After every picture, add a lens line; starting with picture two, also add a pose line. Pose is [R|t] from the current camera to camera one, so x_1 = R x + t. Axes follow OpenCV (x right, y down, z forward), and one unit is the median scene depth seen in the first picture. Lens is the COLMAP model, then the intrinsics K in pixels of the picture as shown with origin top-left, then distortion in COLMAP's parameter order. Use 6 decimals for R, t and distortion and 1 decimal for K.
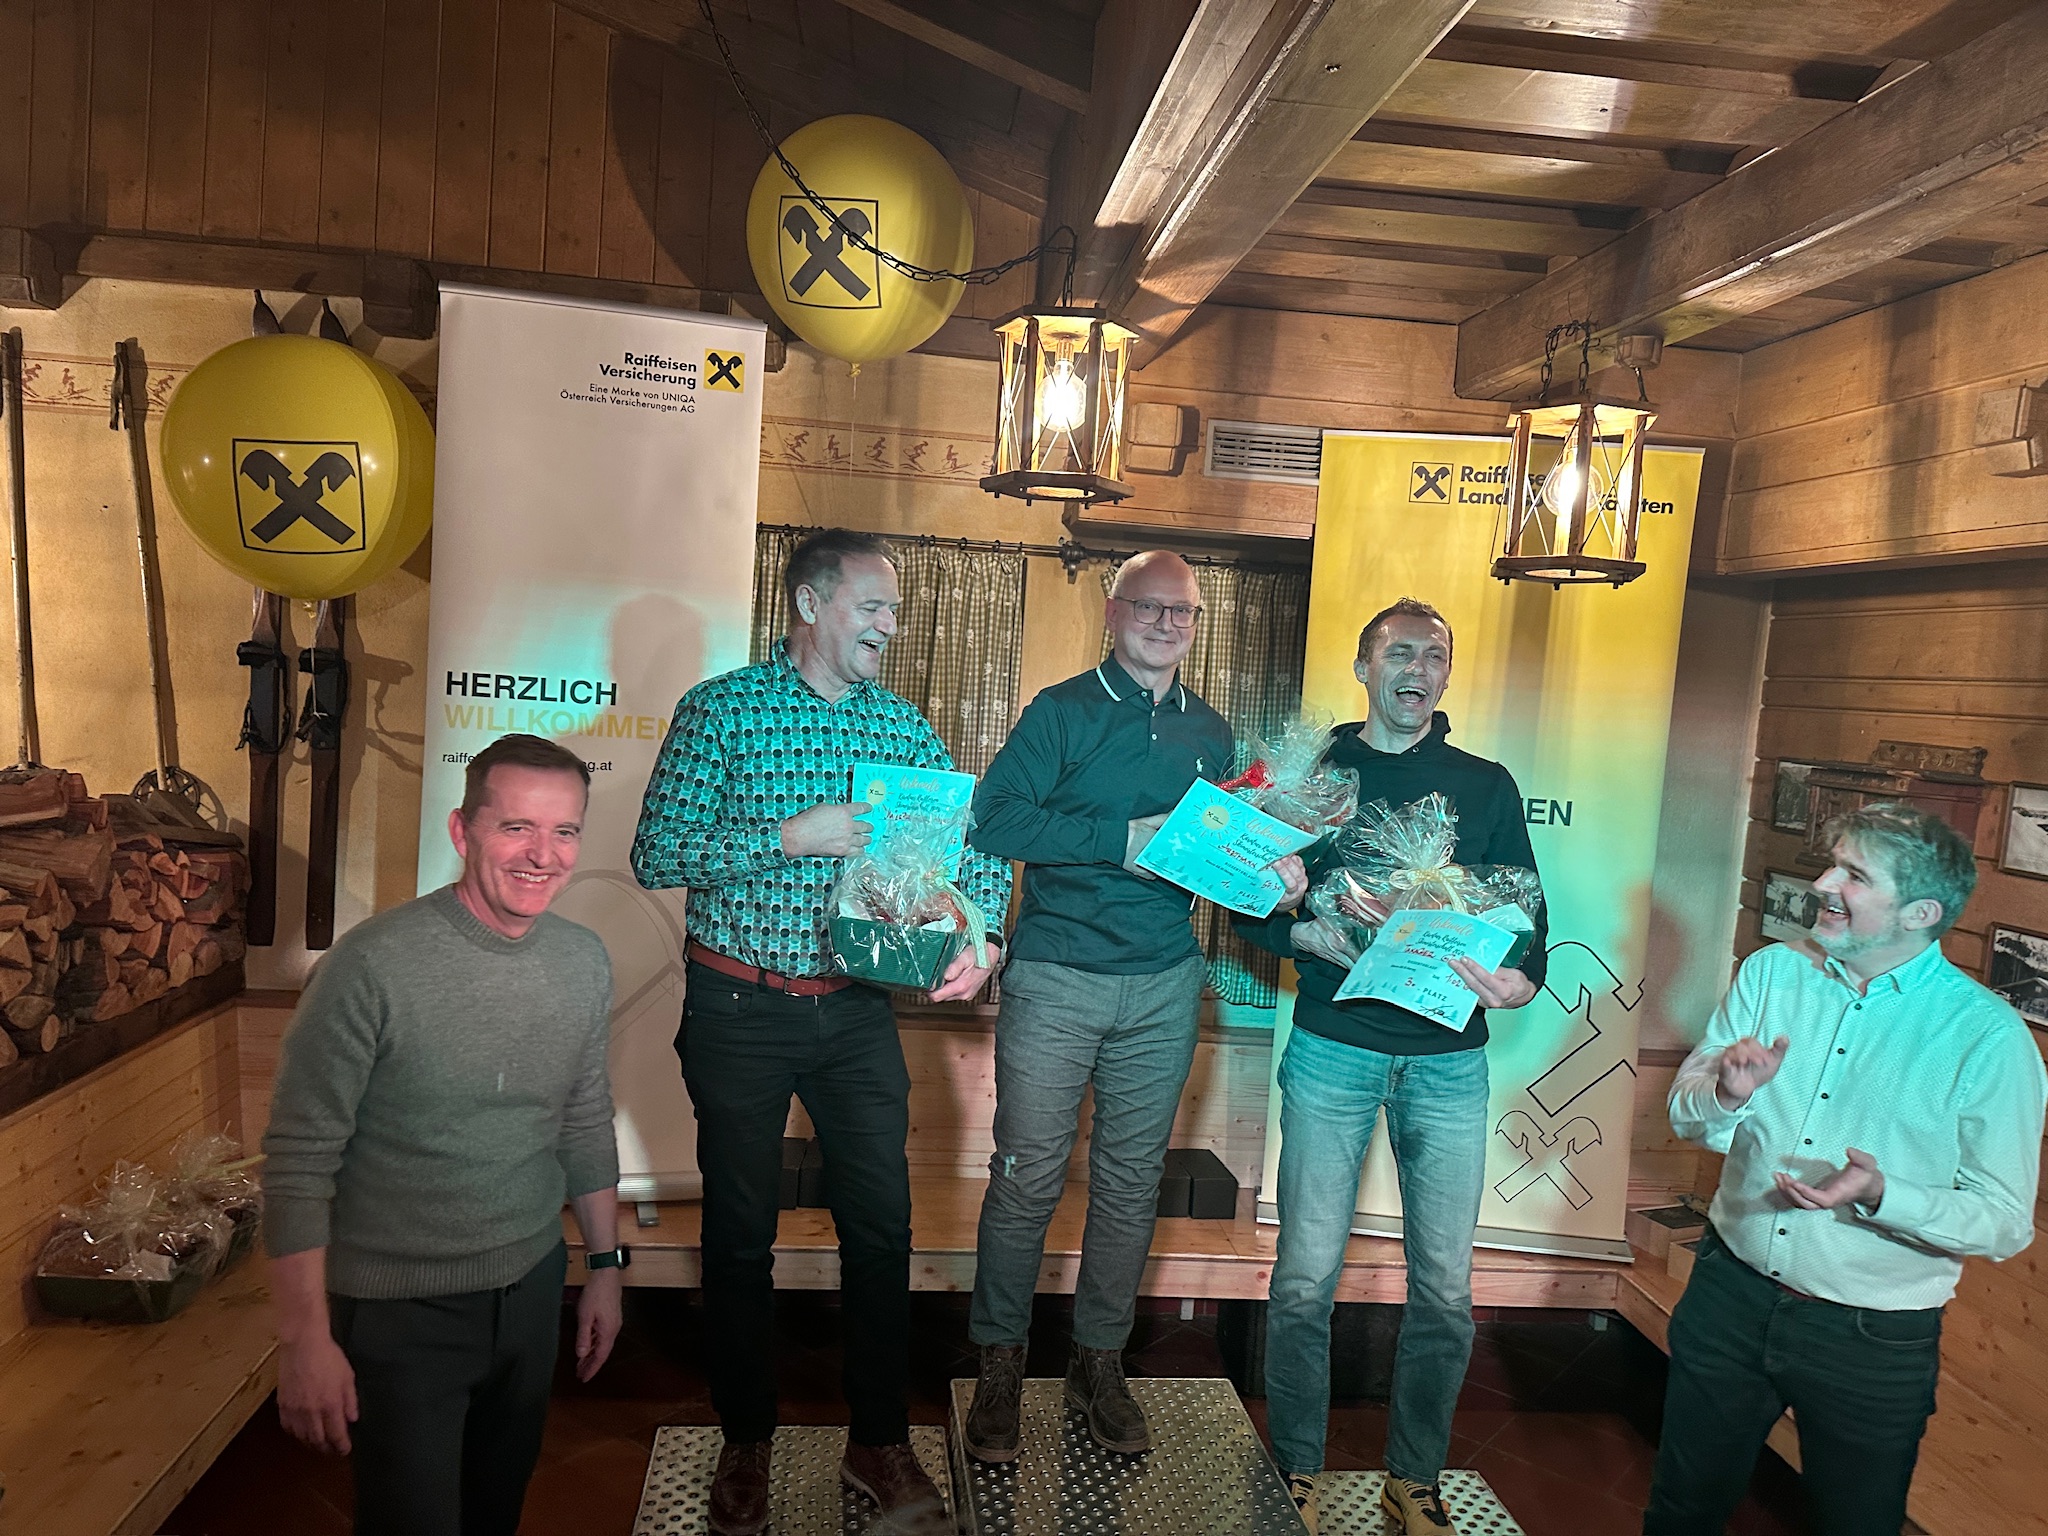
lens RADIAL K [[1427.7, 0, 1038.9], [0, 1427.7, 770.7], [0, 0, 1]] dist [0.032641, -0.042629]
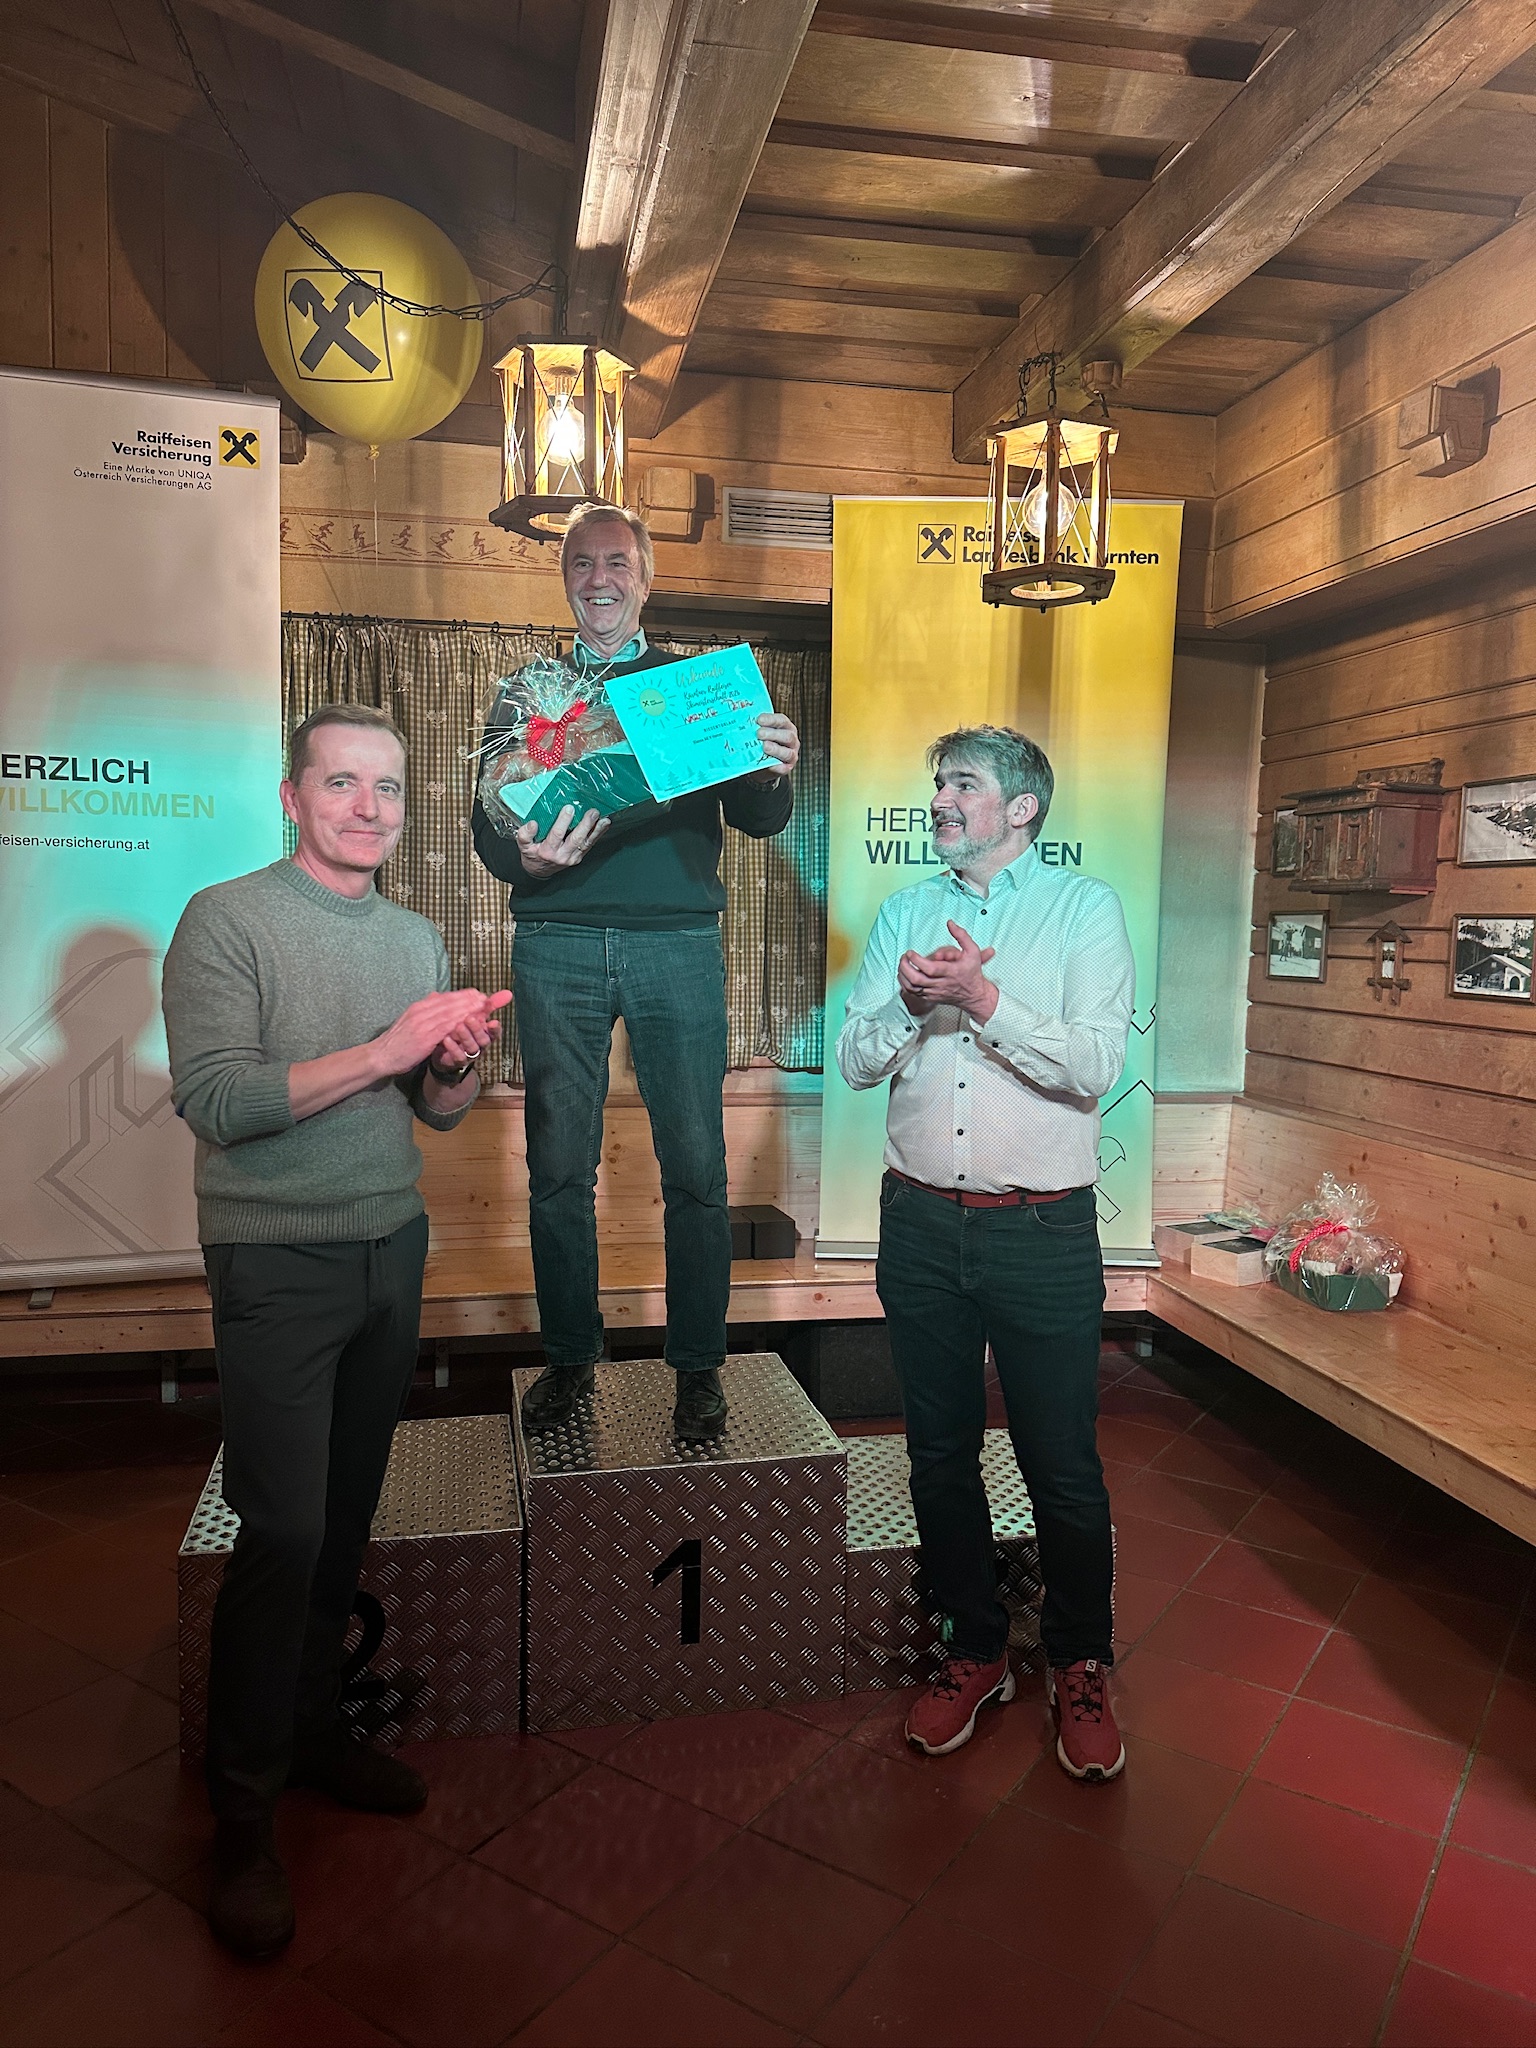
lens RADIAL K [[1432.9, 0, 763.7], [0, 1432.9, 1027.1], [0, 0, 1]] dist [0.002673, -0.006911]
pose [[0.994850, -0.059554, 0.082022, 0.042196], [0.058339, 0.998150, 0.017129, 0.135760], [-0.082891, -0.012255, 0.996483, -0.045955]]
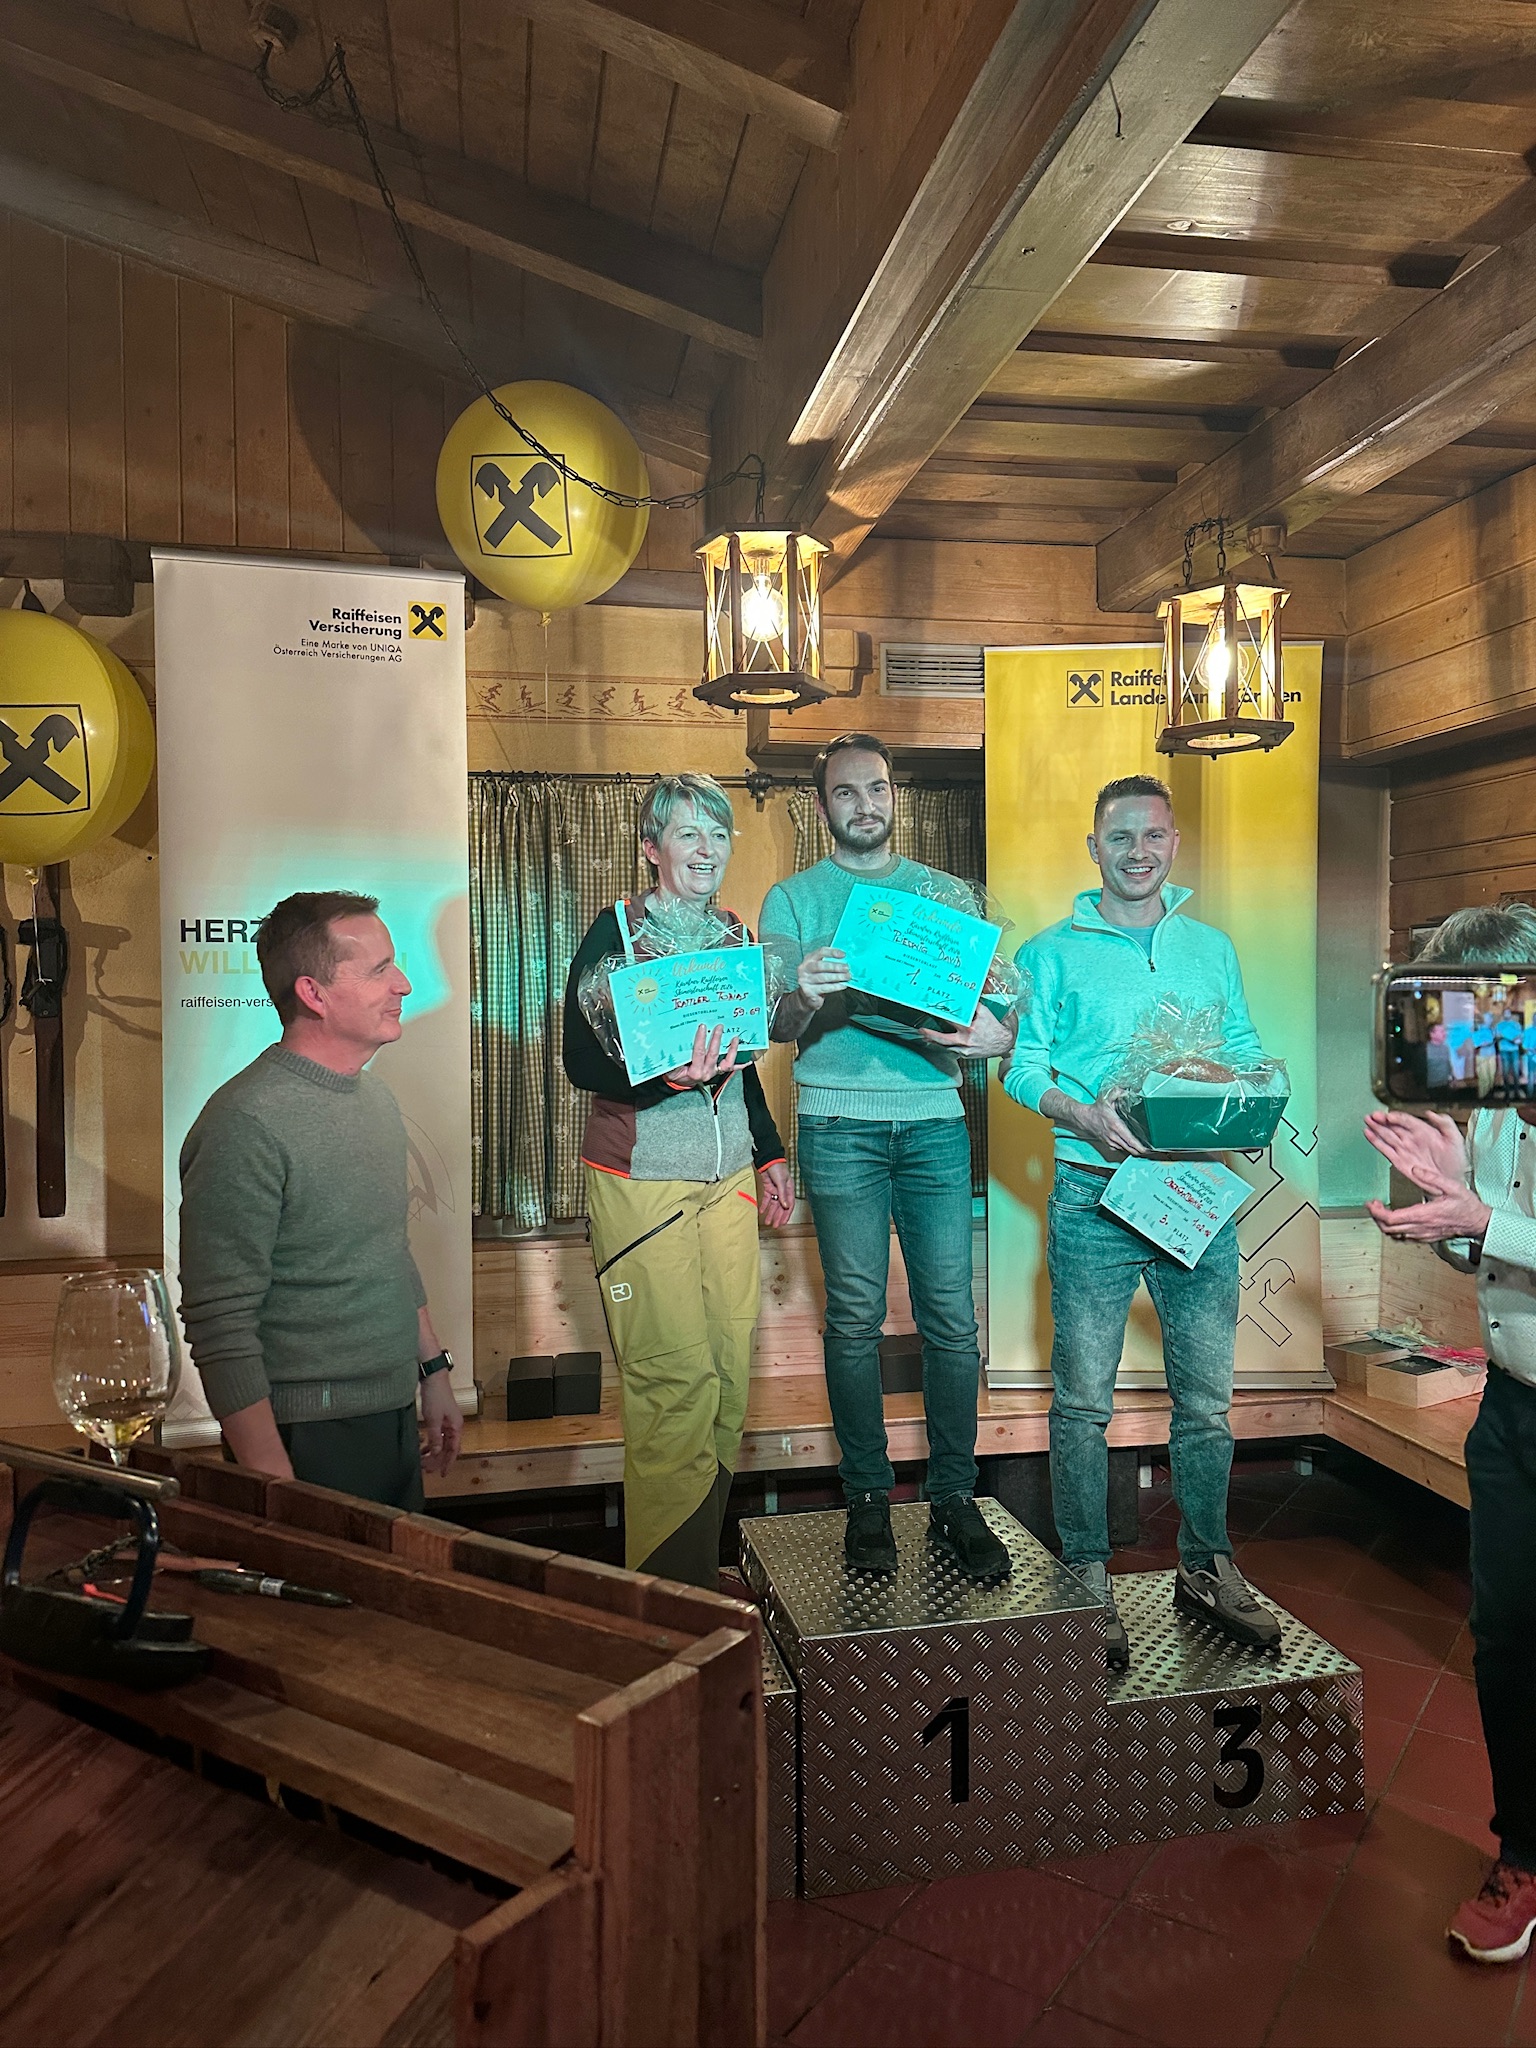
lens RADIAL K [[1427.7, 0, 782.7], [0, 1427.7, 1023.7], [0, 0, 1]] dist [0.032641, -0.042629]
pose [[0.993212, -0.080839, 0.083634, -0.072066], [0.084832, 0.995363, -0.045347, 0.088728], [-0.079580, 0.052134, 0.995464, -0.061680]]
